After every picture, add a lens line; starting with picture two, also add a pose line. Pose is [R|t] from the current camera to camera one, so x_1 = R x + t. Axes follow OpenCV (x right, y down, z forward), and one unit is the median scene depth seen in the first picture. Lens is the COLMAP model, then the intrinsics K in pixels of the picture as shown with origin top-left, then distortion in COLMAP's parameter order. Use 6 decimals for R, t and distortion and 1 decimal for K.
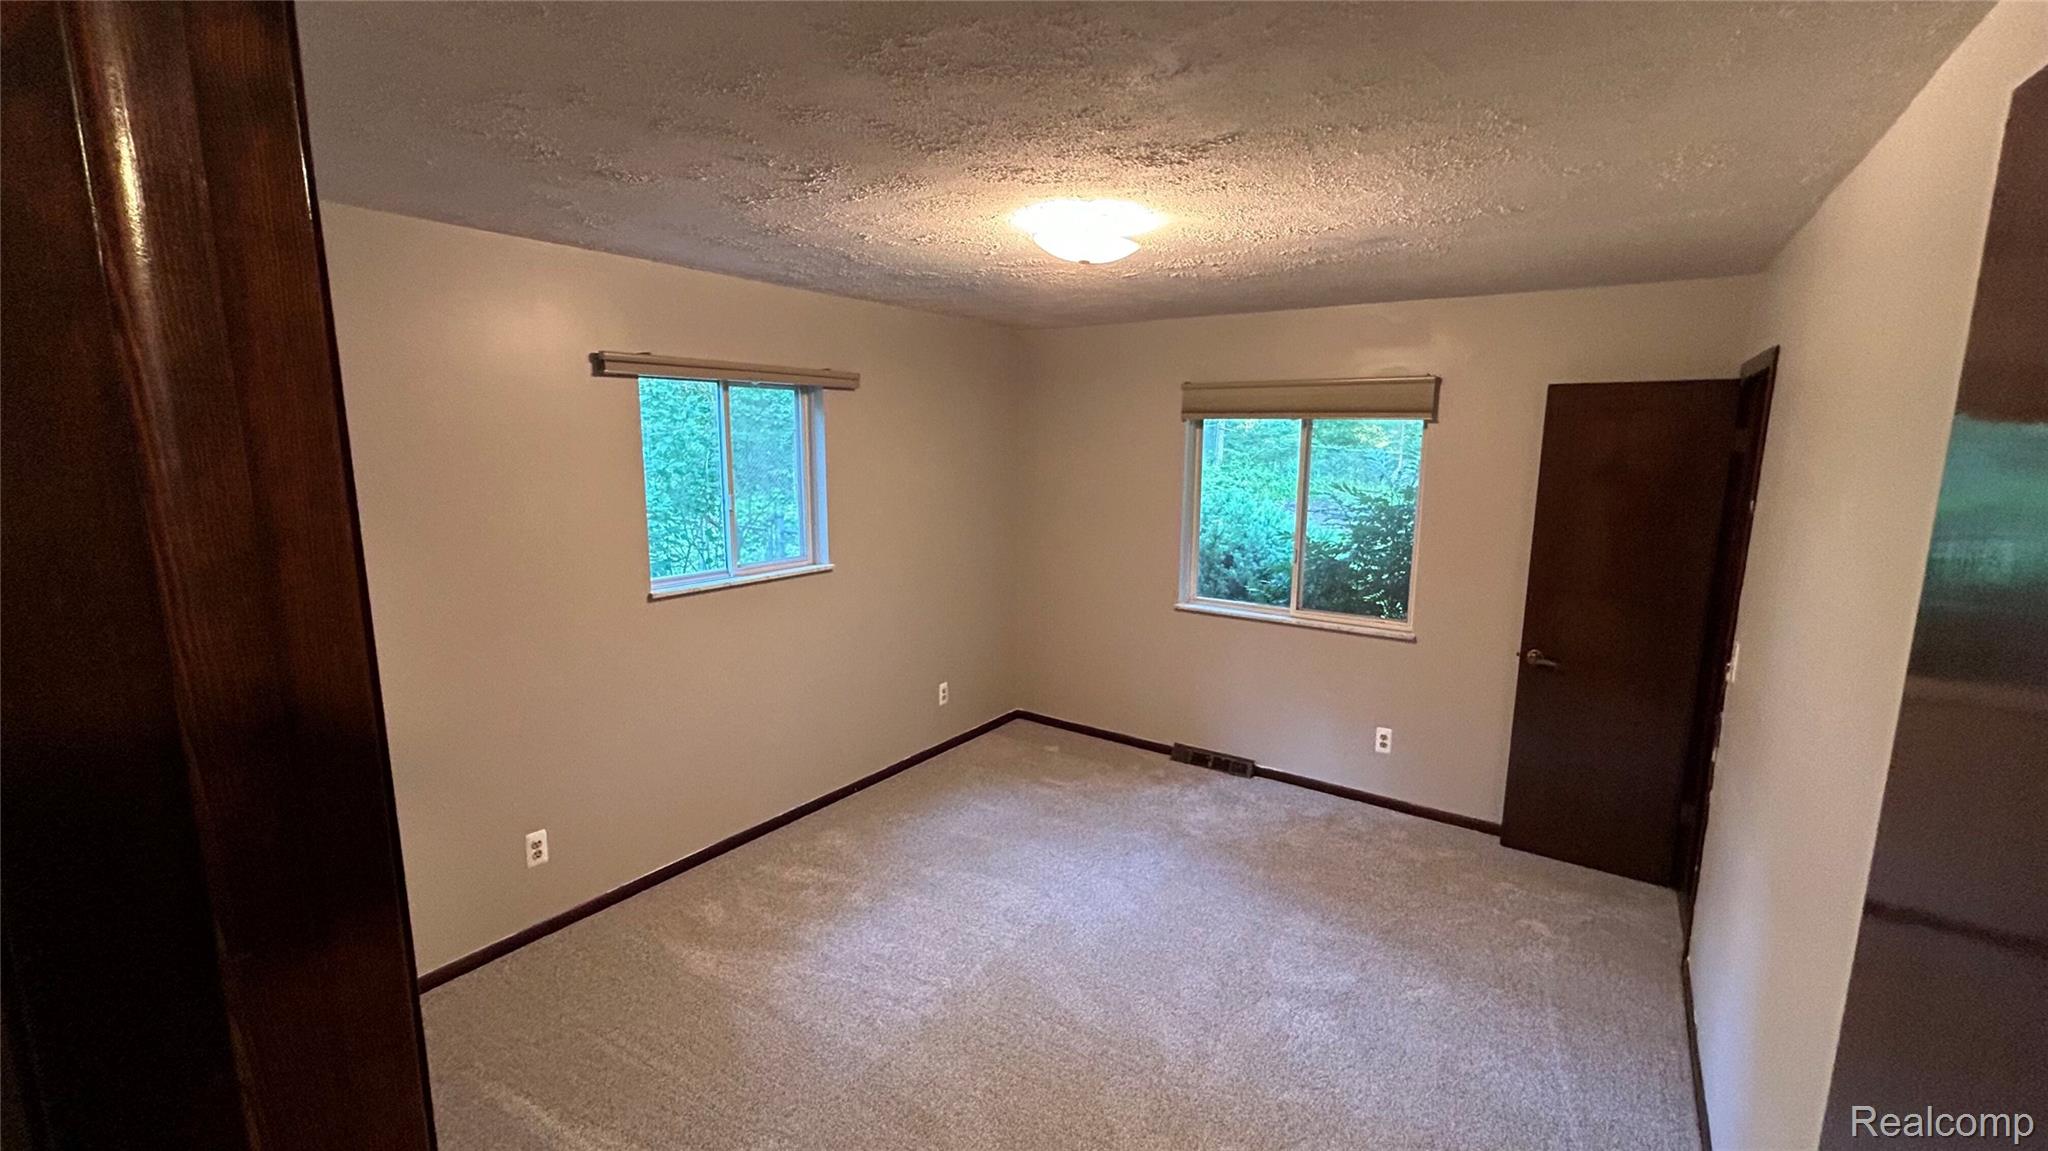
lens RADIAL K [[835.2, 0, 1022.9], [0, 835.2, 570.7], [0, 0, 1]] dist [-0.002431, 0.001134]
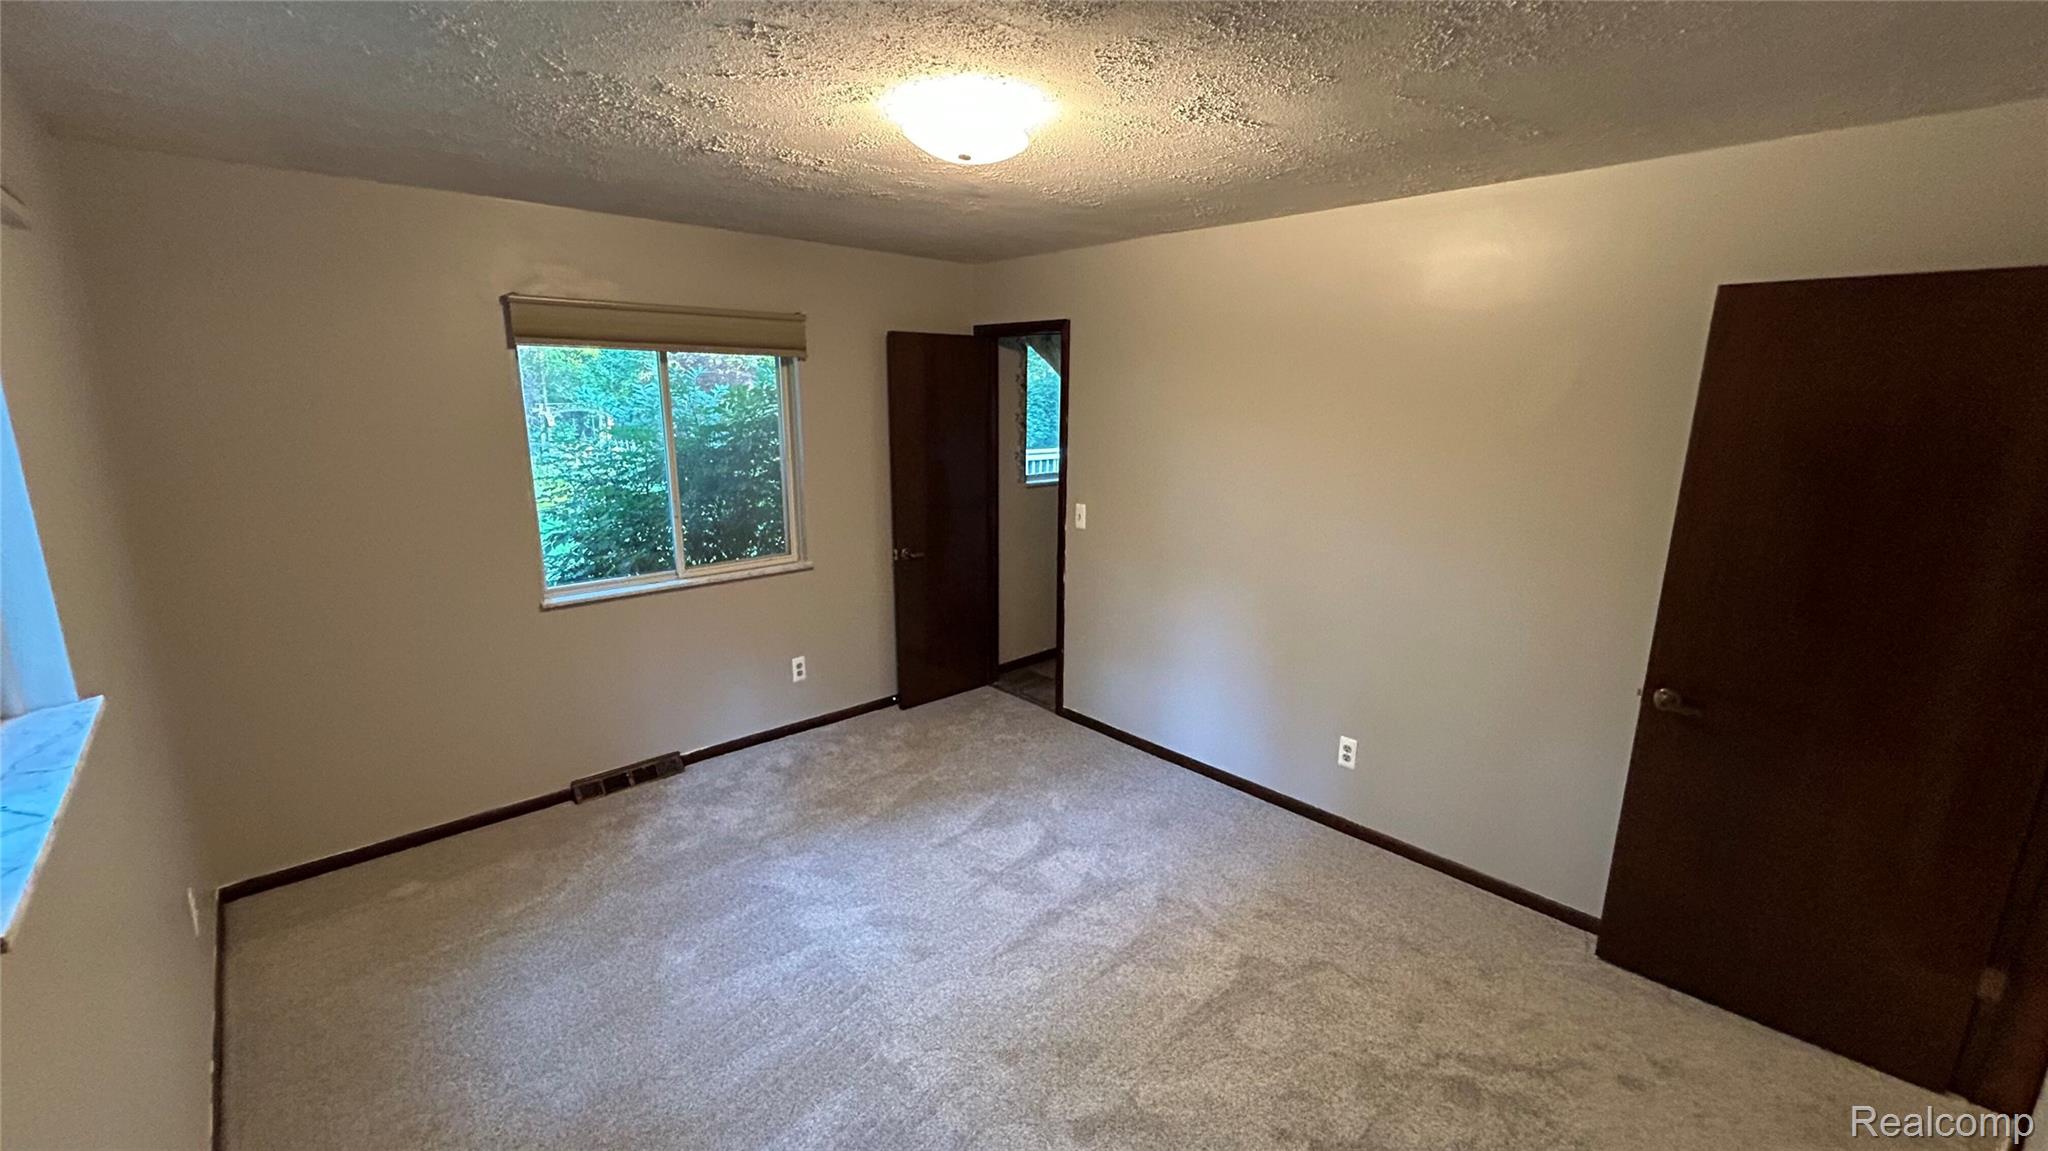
lens RADIAL K [[835.2, 0, 1028.3], [0, 835.2, 576.9], [0, 0, 1]] dist [-0.002431, 0.001134]
pose [[0.199130, -0.226123, 0.953528, -0.481296], [0.145743, 0.969027, 0.199363, -0.074892], [-0.969075, 0.099270, 0.225919, 0.476600]]
